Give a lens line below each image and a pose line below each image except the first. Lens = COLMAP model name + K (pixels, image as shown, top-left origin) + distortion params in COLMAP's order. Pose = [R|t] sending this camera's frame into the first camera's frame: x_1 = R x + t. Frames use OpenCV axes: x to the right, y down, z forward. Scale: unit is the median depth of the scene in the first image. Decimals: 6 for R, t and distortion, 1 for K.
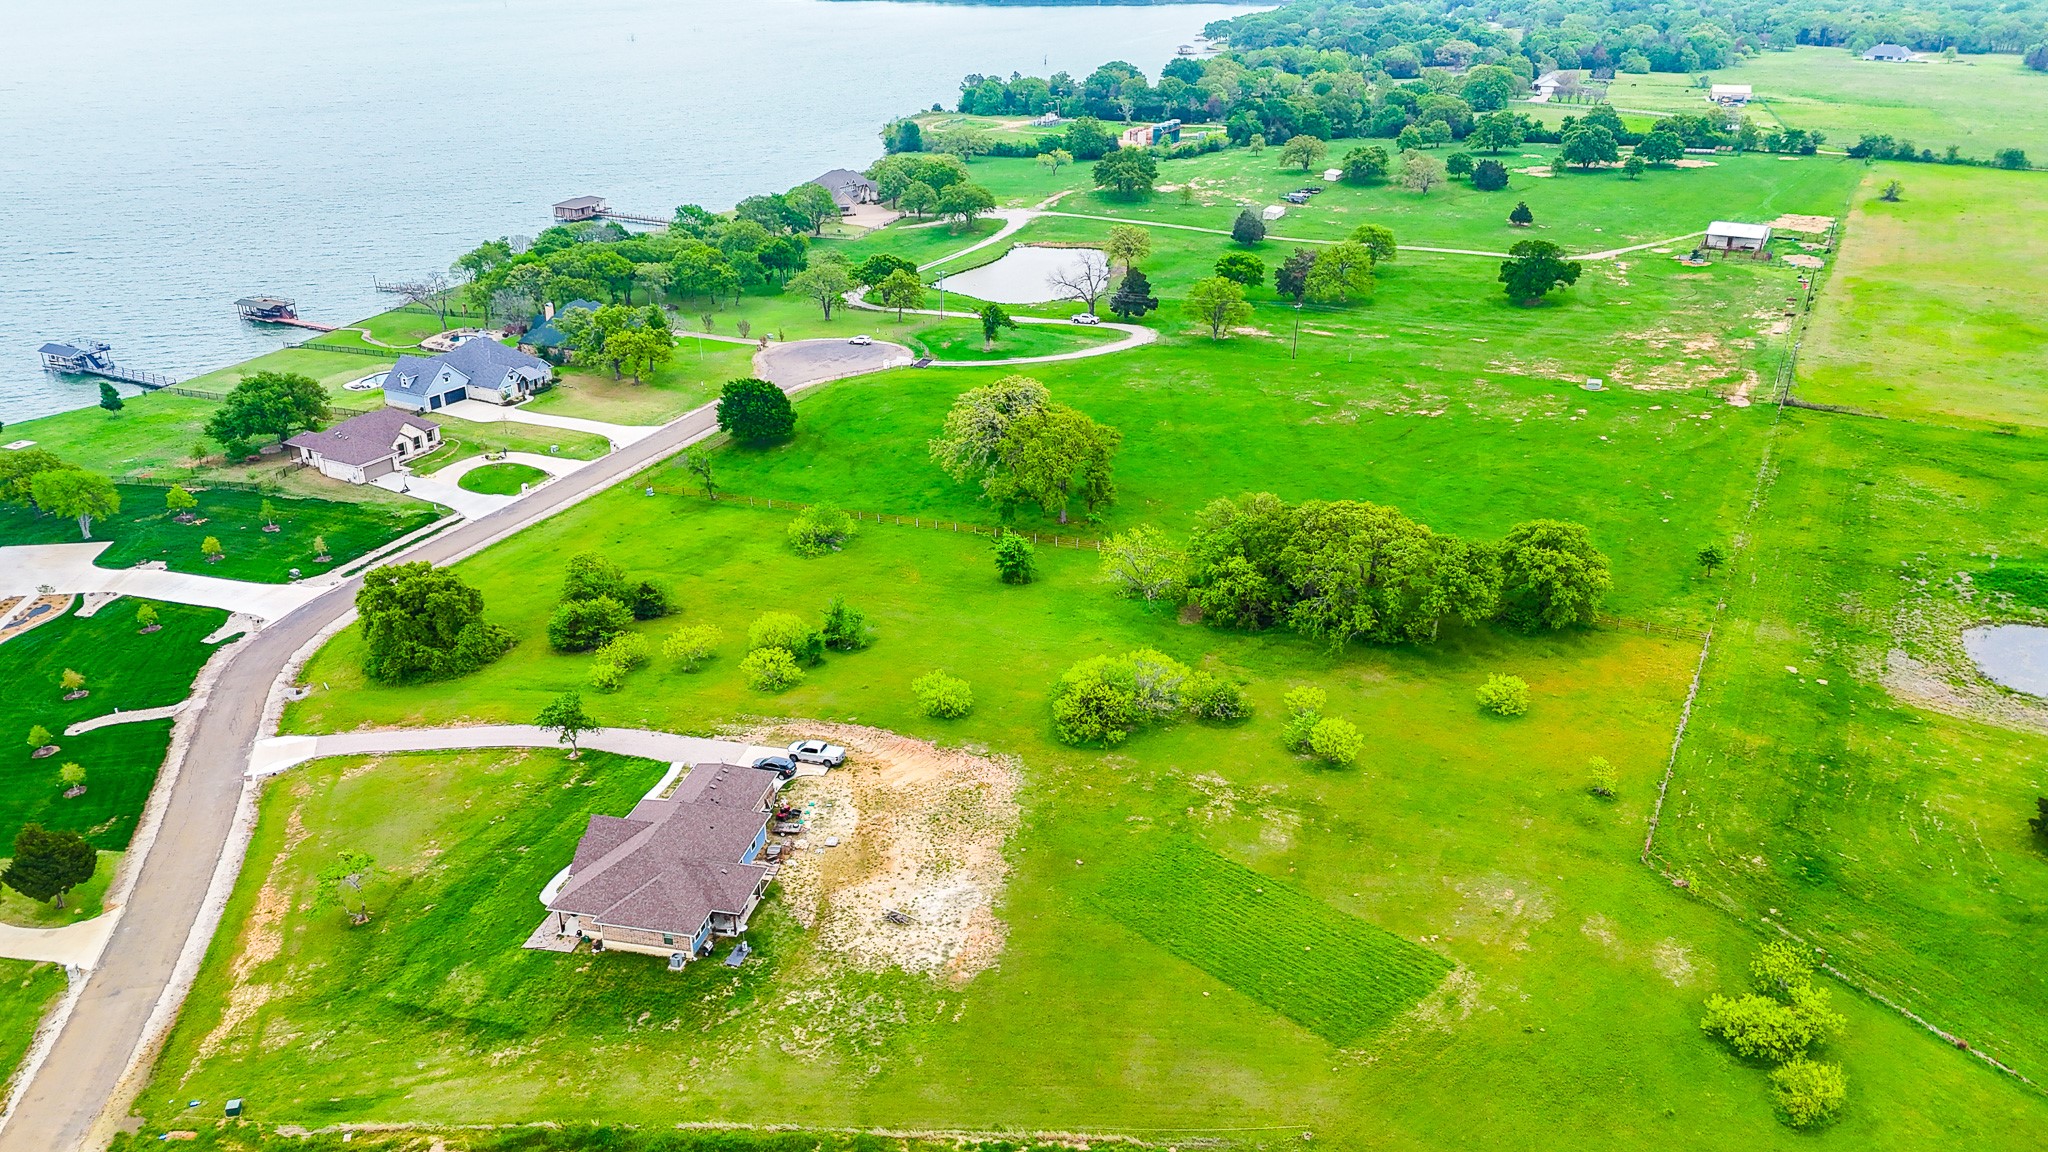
lens RADIAL K [[1499.7, 0, 1027.0], [0, 1499.7, 576.6], [0, 0, 1]] dist [0.069812, -0.056809]
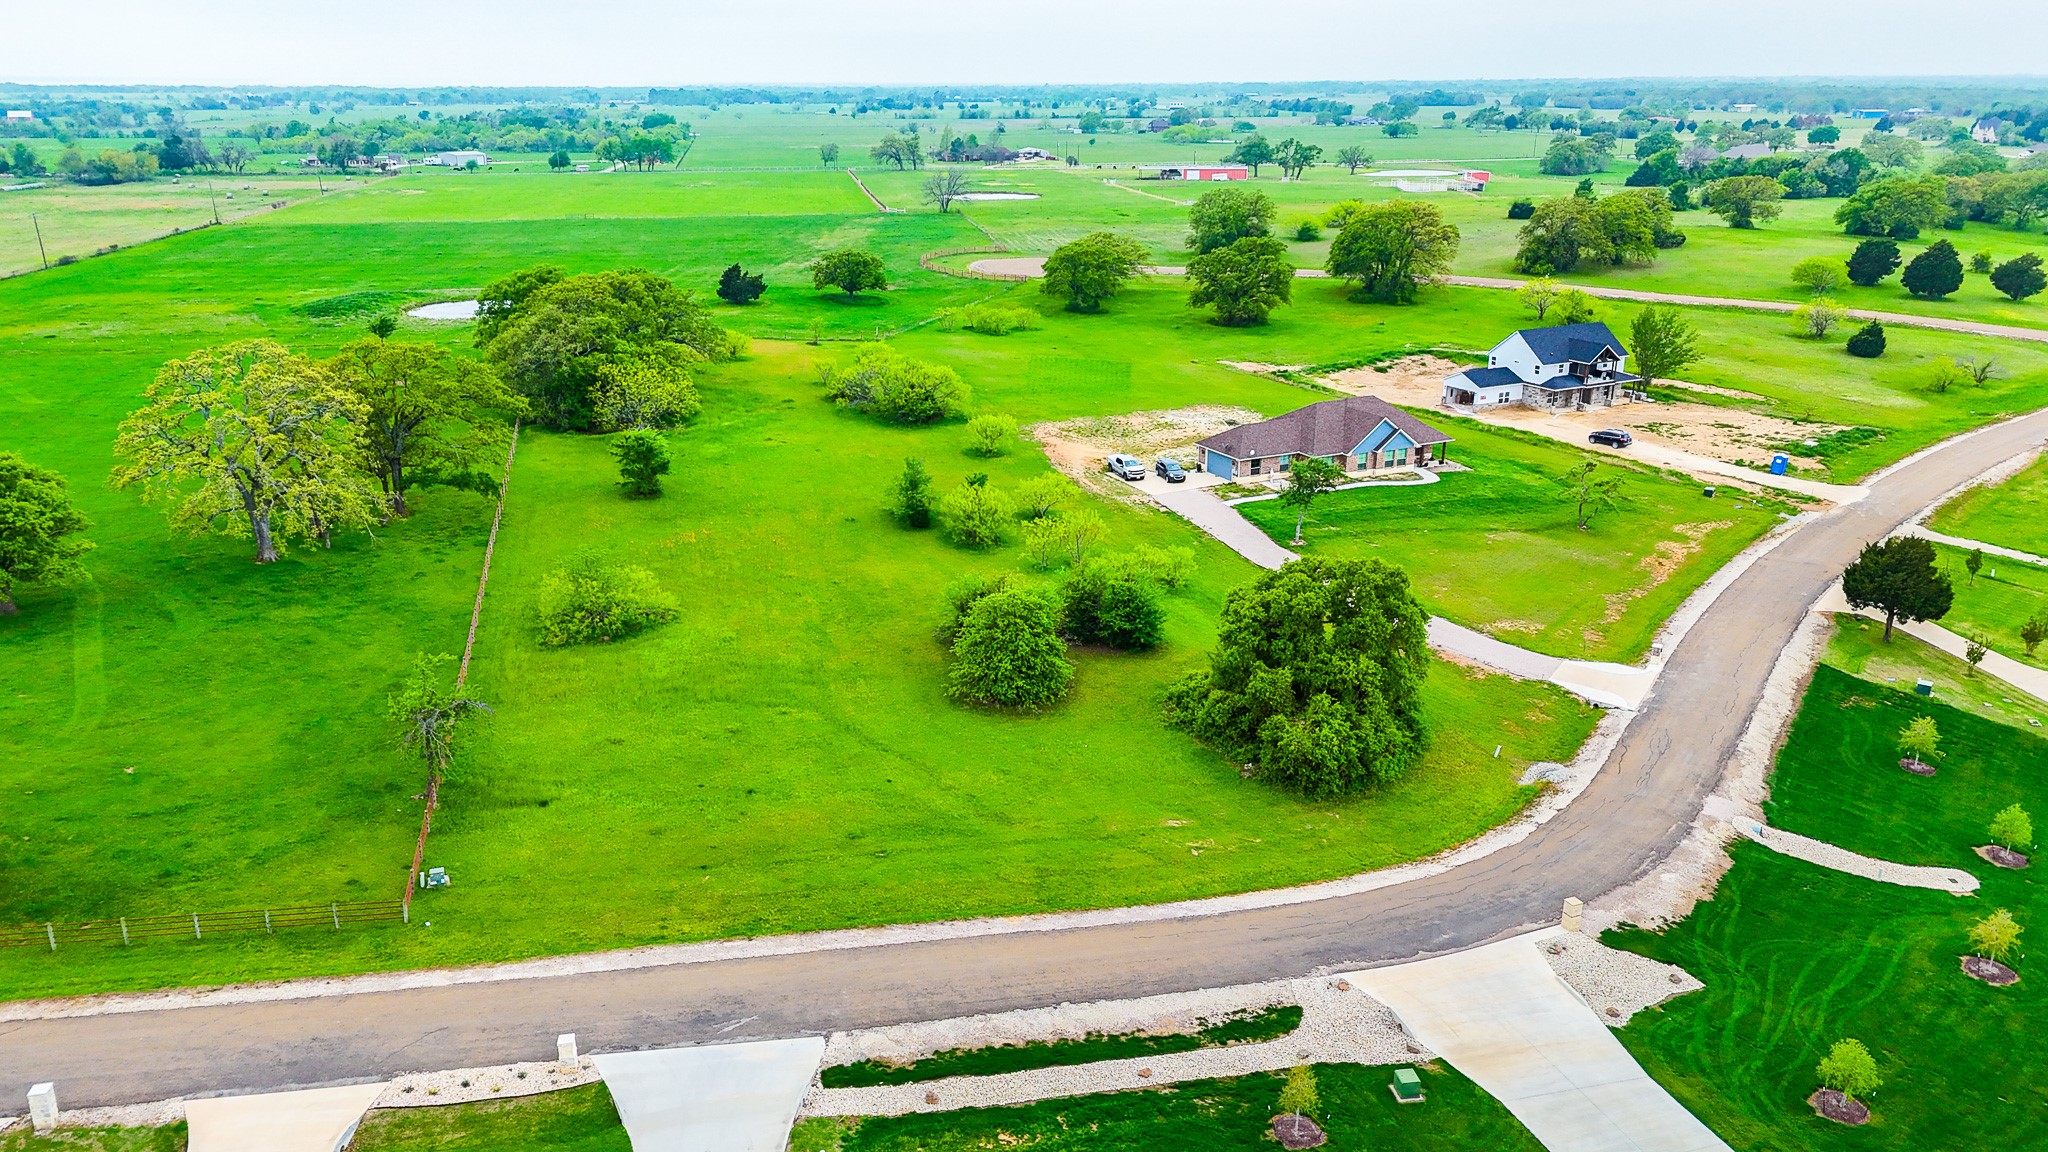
lens RADIAL K [[1500.7, 0, 1028.3], [0, 1500.7, 575.5], [0, 0, 1]] dist [0.067990, -0.052921]
pose [[-0.627416, -0.243462, 0.739645, -0.785178], [0.317320, 0.787480, 0.528378, -0.342123], [-0.711096, 0.566217, -0.416823, 1.382217]]
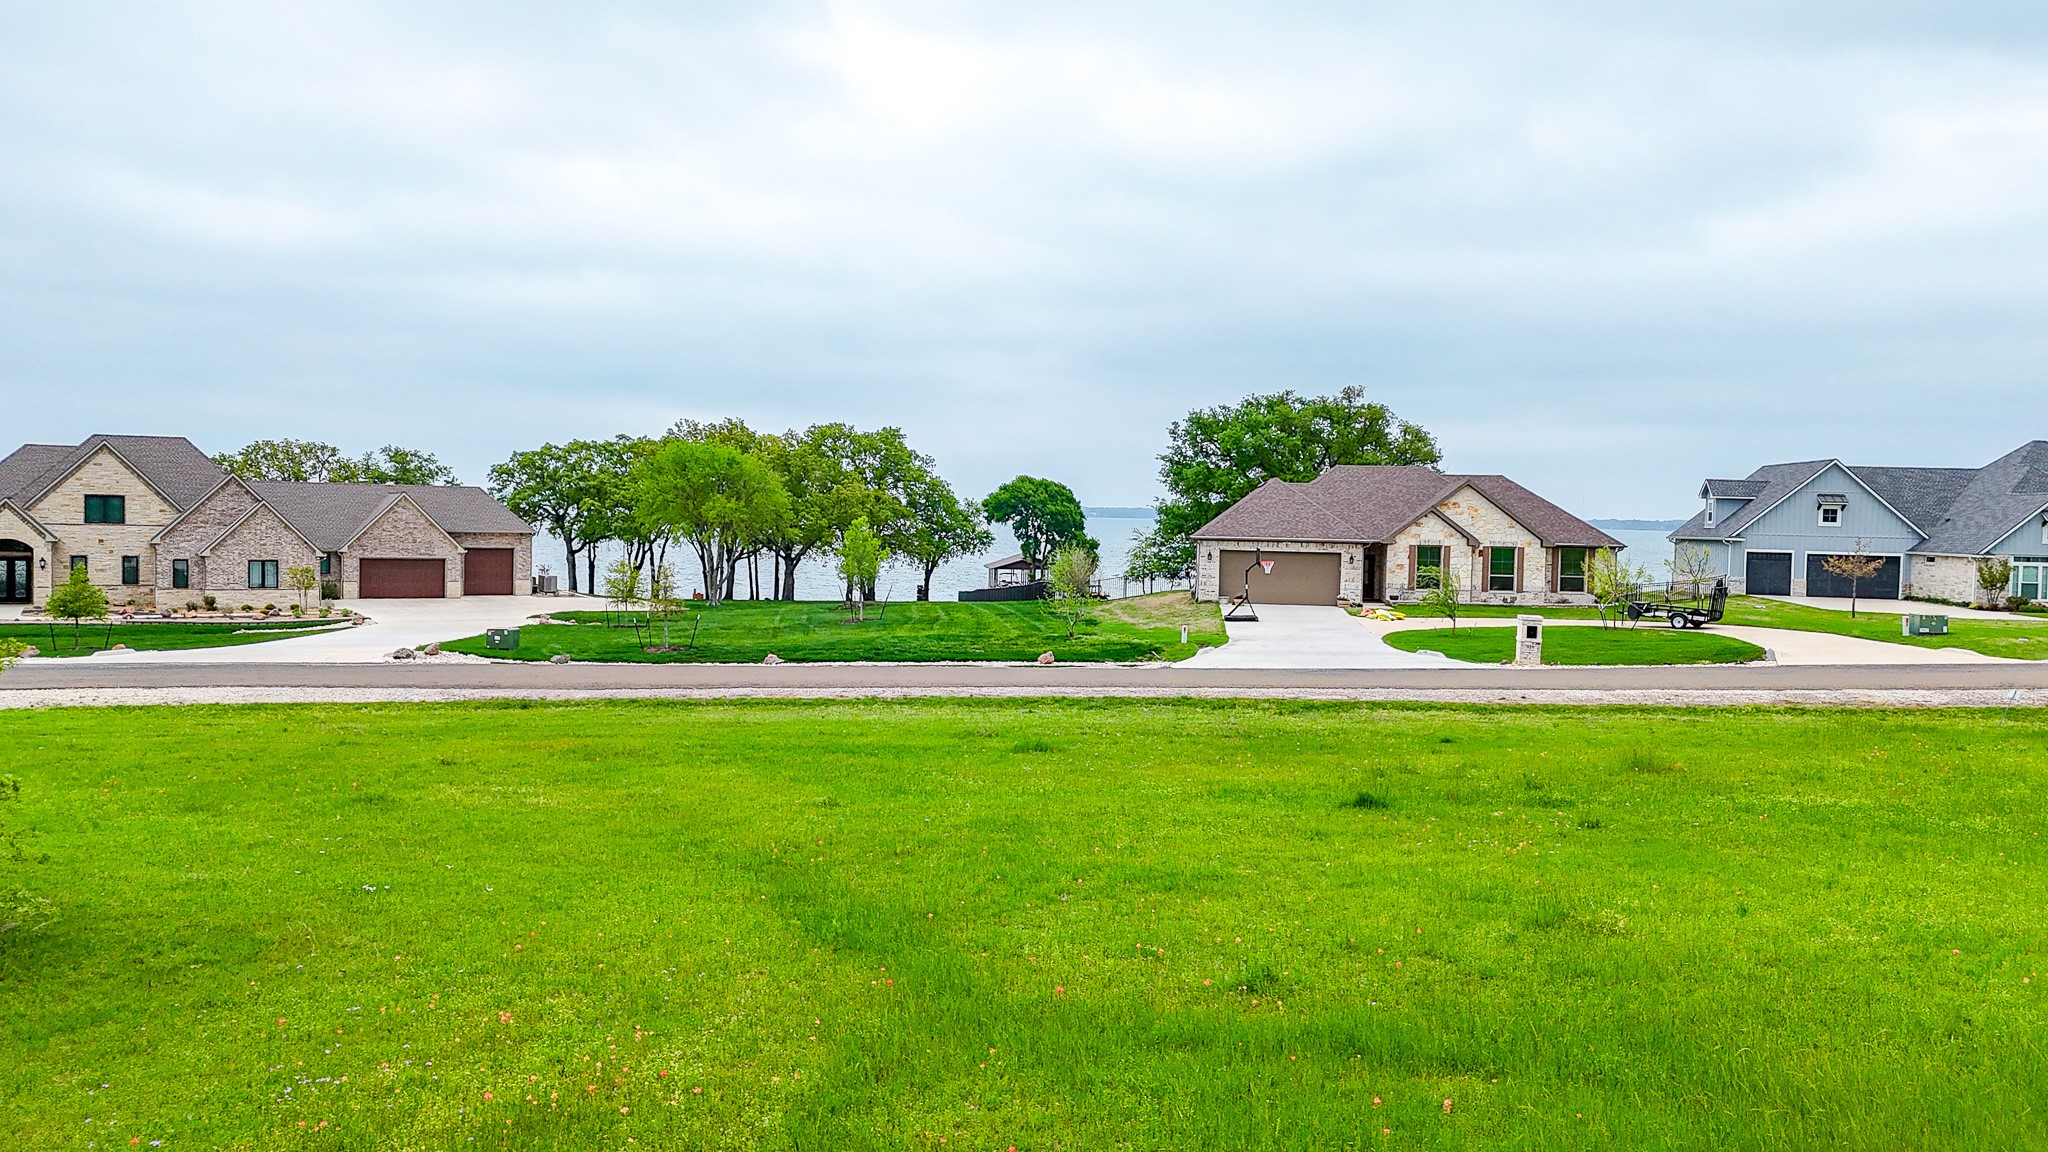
lens RADIAL K [[1528.8, 0, 1024.0], [0, 1528.8, 566.0], [0, 0, 1]] dist [0.101672, -0.142568]
pose [[0.386404, 0.040943, -0.921420, -0.239139], [-0.395895, 0.909665, -0.125601, -0.021806], [0.833042, 0.413319, 0.367708, 1.191474]]
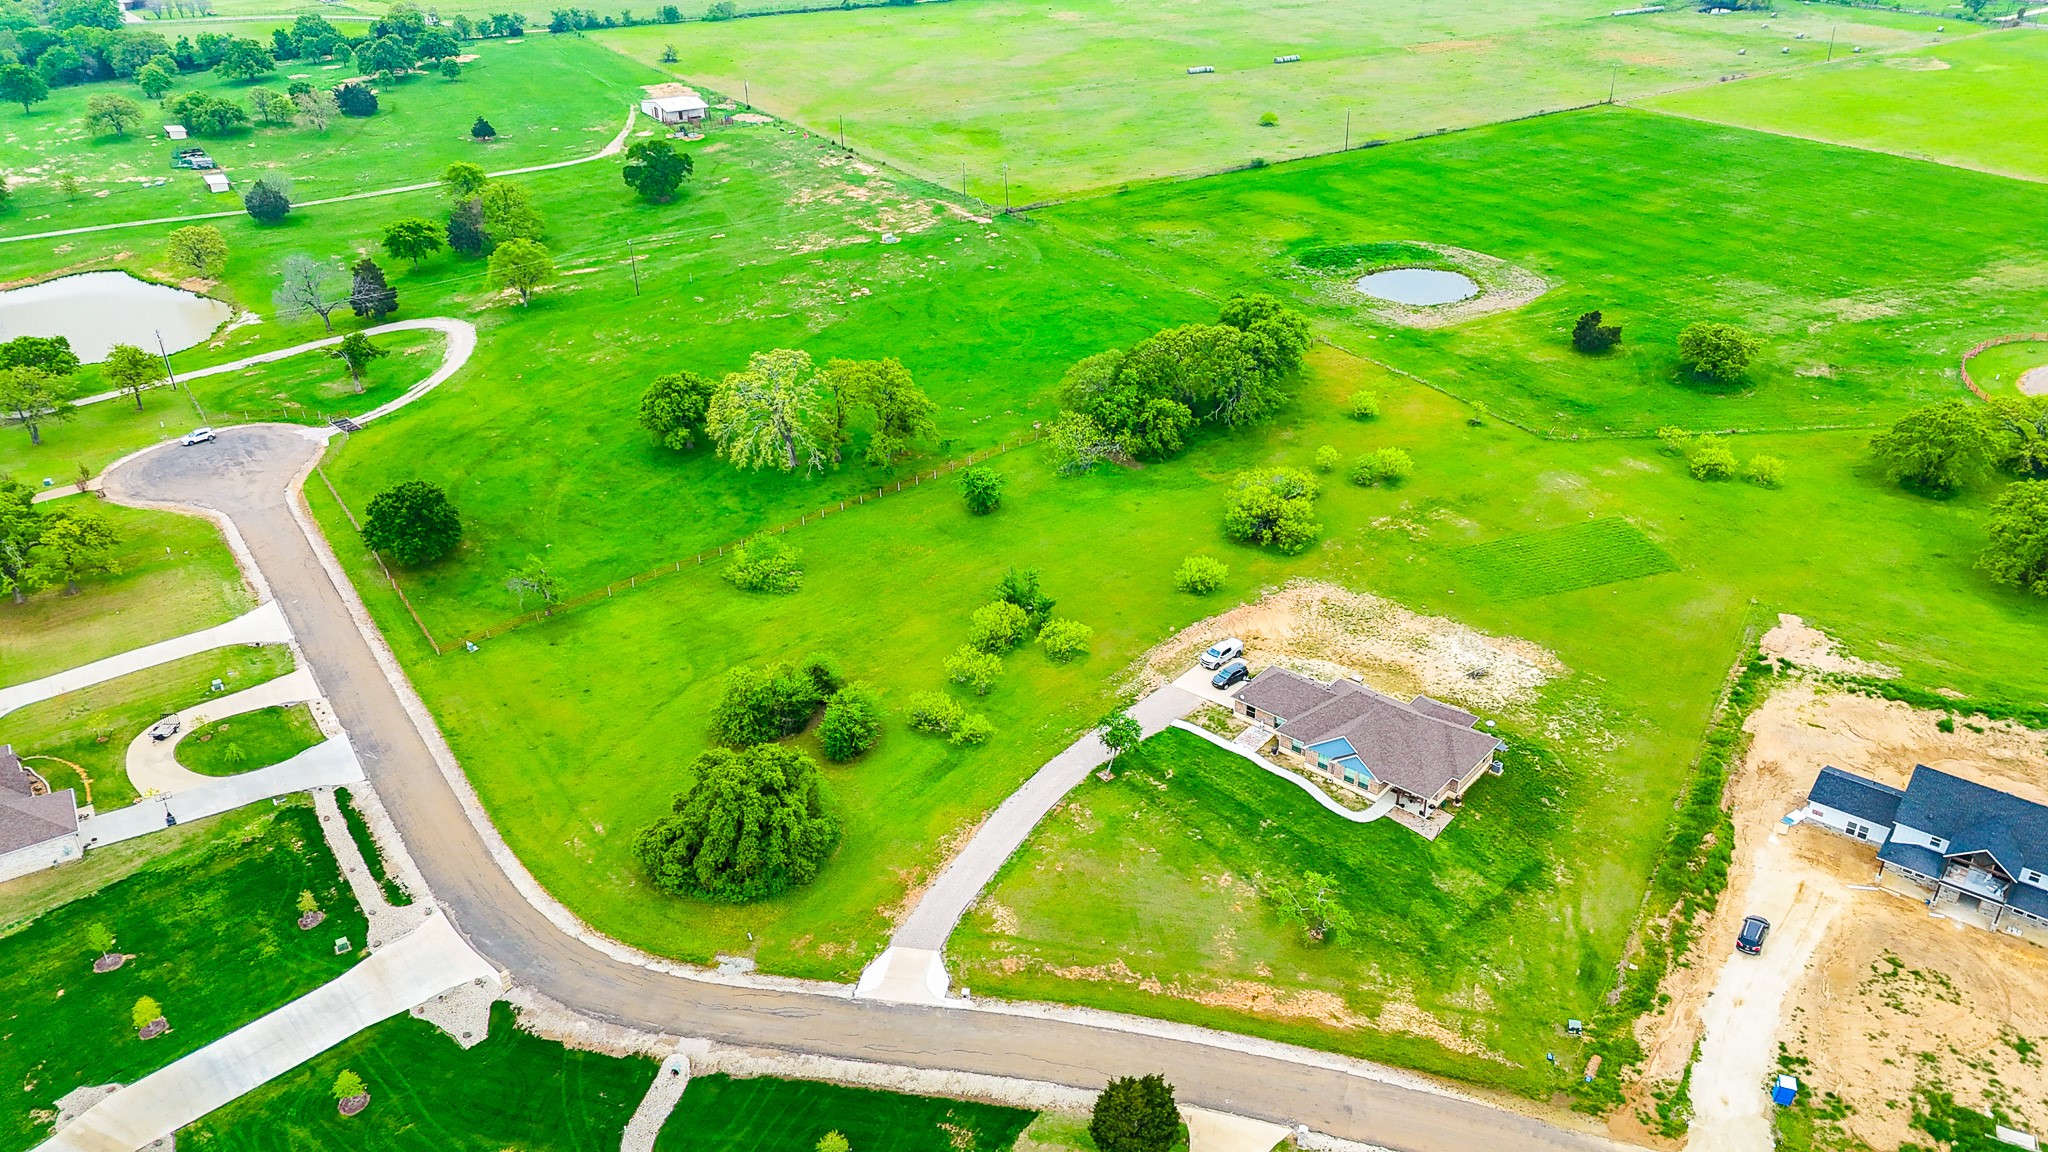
lens RADIAL K [[1499.7, 0, 1027.0], [0, 1499.7, 576.6], [0, 0, 1]] dist [0.069812, -0.056809]
pose [[0.475590, -0.426100, 0.769580, -0.961282], [0.368741, 0.890848, 0.265367, -0.261035], [-0.798652, 0.157570, 0.580799, 0.422013]]
